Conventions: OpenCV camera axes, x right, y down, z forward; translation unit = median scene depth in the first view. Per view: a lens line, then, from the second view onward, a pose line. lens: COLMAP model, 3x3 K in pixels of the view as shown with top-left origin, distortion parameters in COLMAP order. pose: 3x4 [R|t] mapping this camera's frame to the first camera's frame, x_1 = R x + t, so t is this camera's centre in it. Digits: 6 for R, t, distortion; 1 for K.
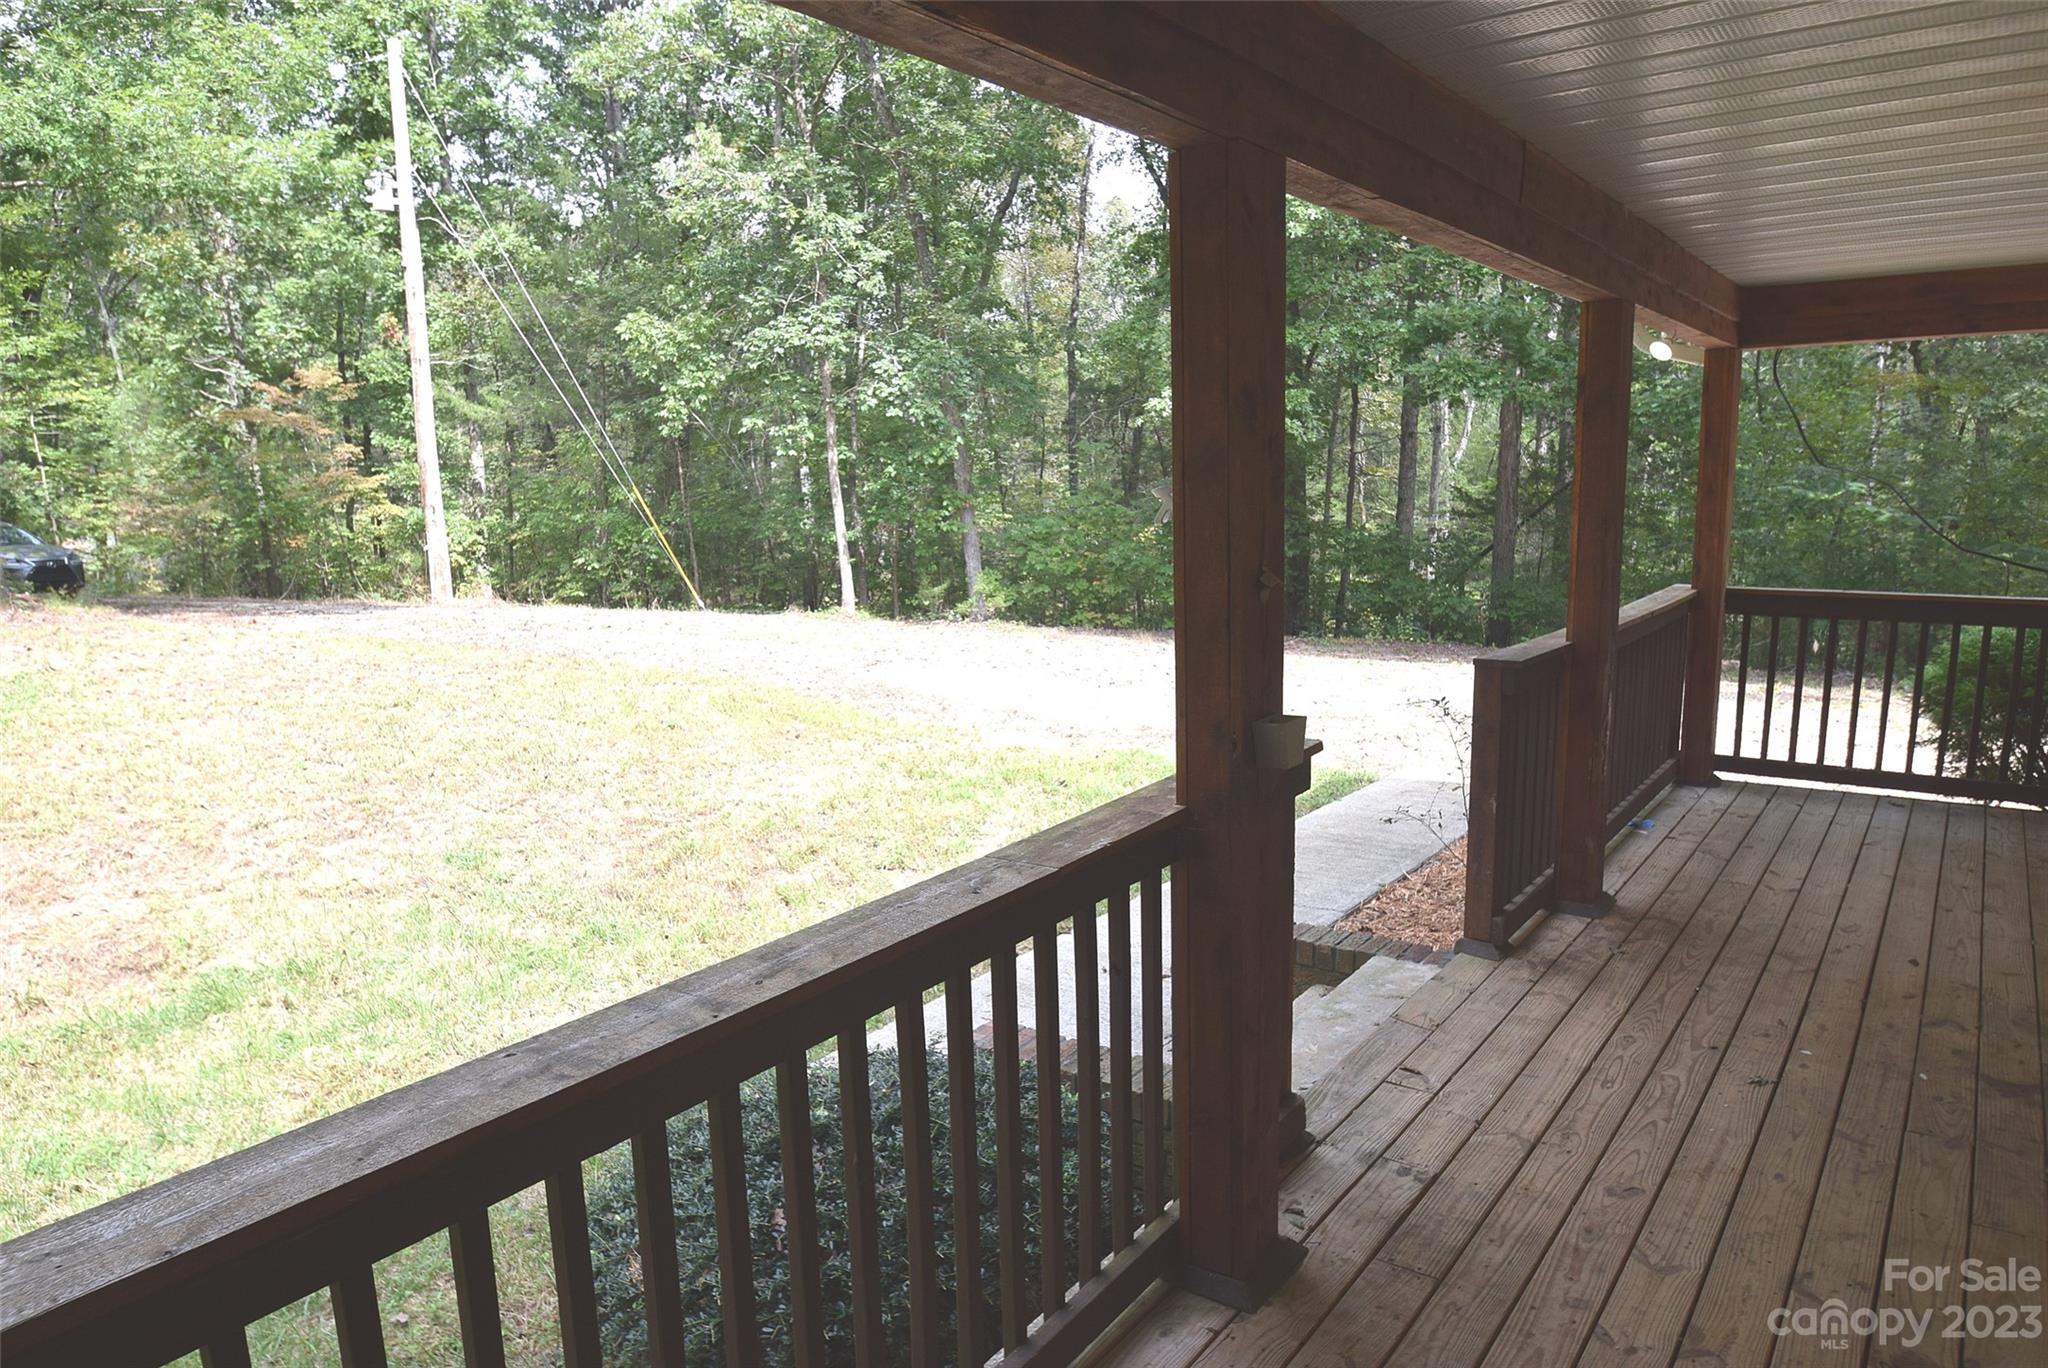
lens RADIAL K [[1301.9, 0, 1024.0], [0, 1301.9, 684.0], [0, 0, 1]] dist [0.002657, -0.000575]
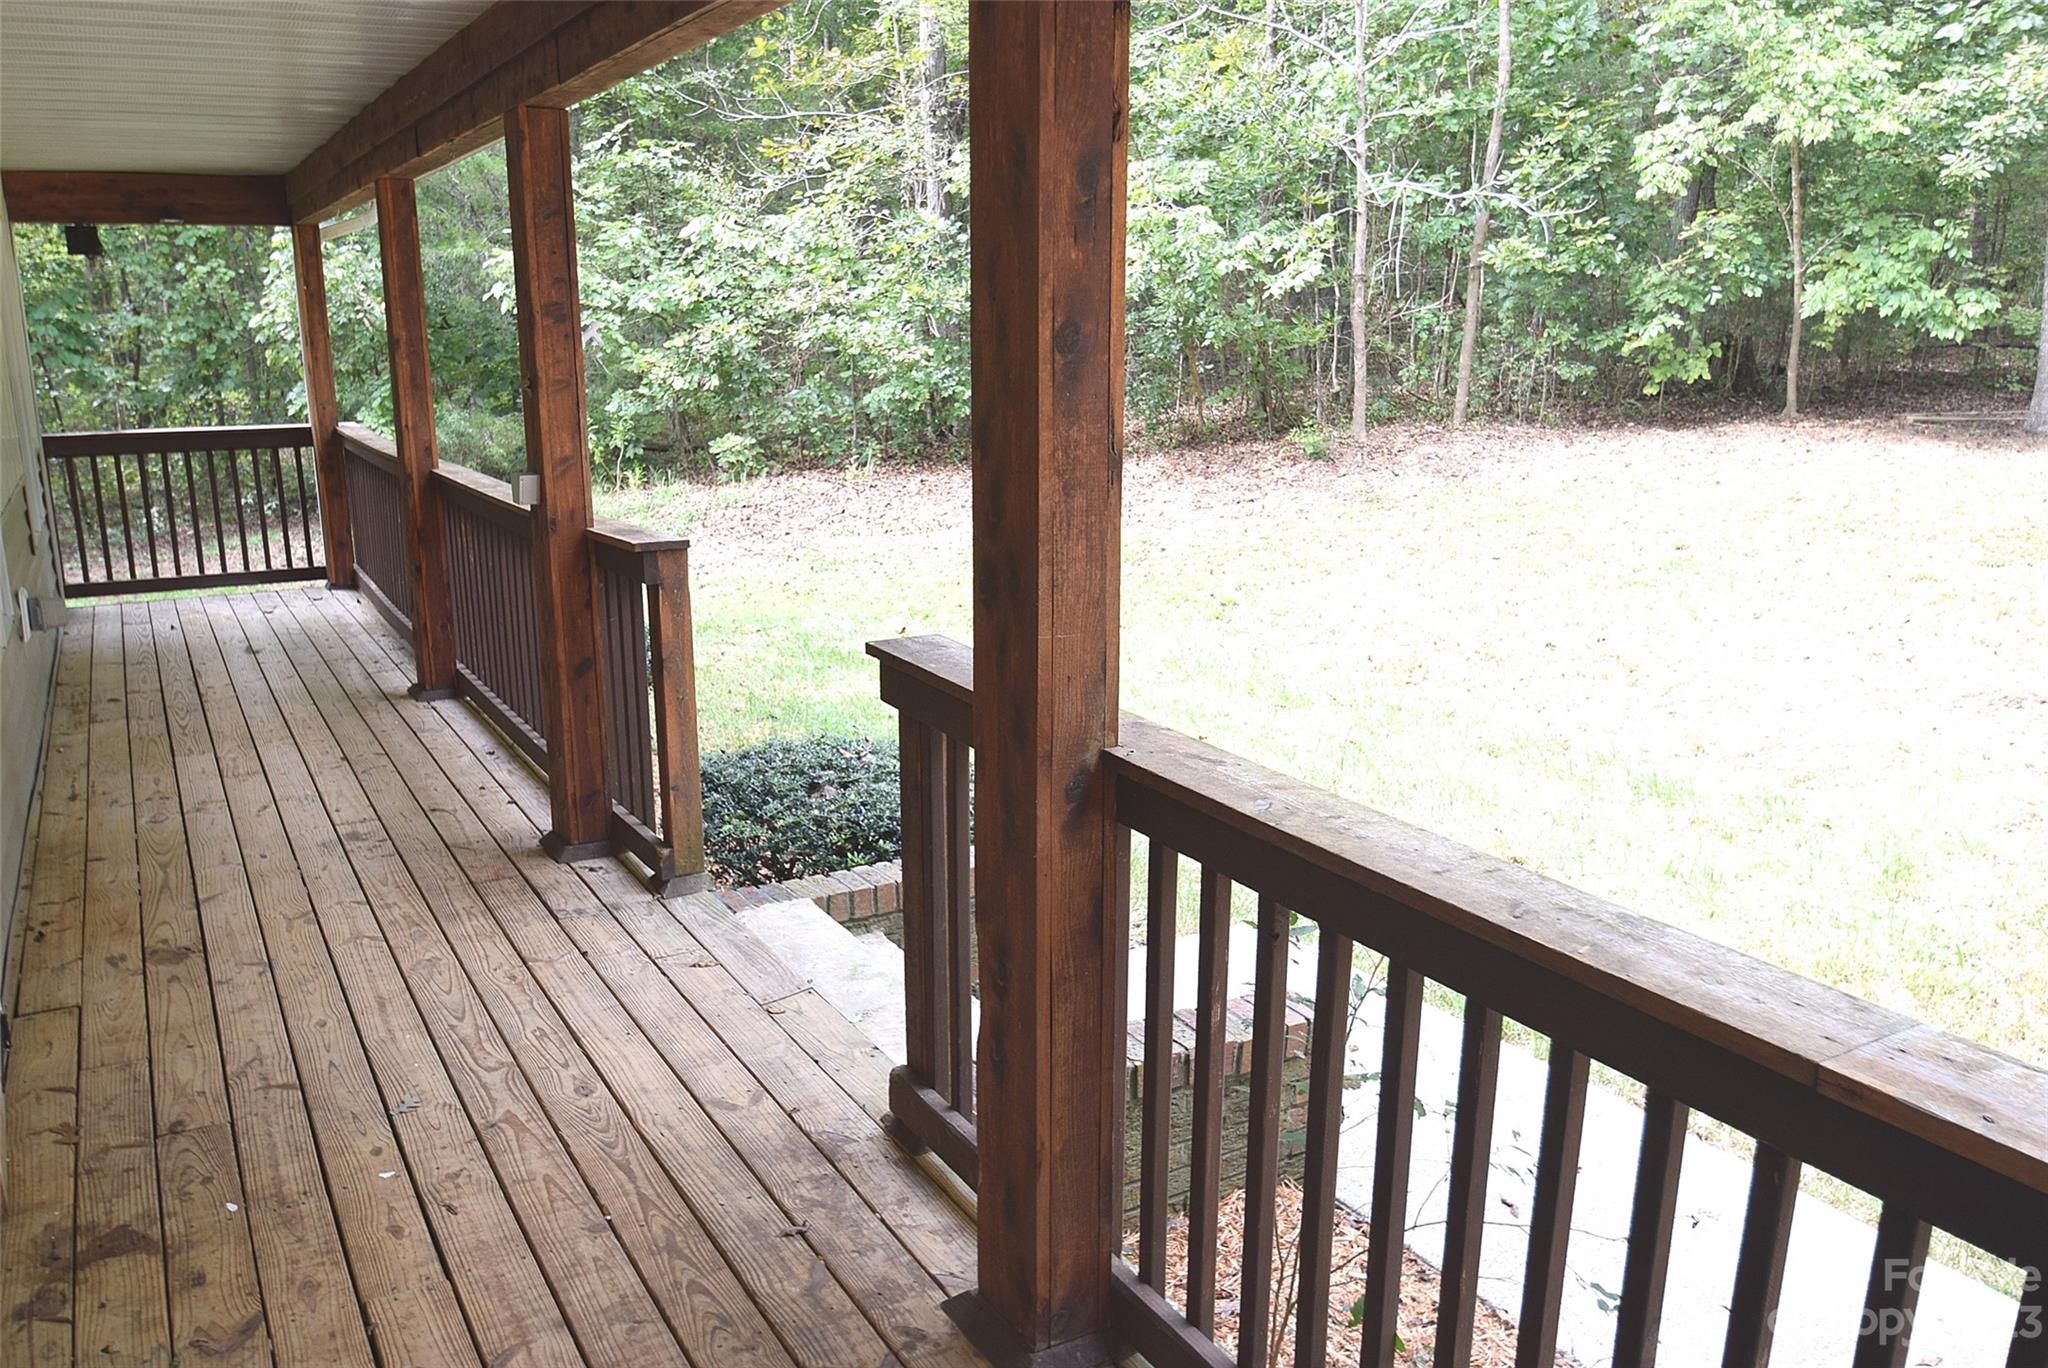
lens RADIAL K [[1523.6, 0, 1024.0], [0, 1523.6, 684.0], [0, 0, 1]] dist [-0.002112, 0.002337]
pose [[-0.382246, 0.245333, -0.890898, 1.123436], [-0.127604, 0.940862, 0.313841, -0.263758], [0.915208, 0.233647, -0.328335, 1.506475]]
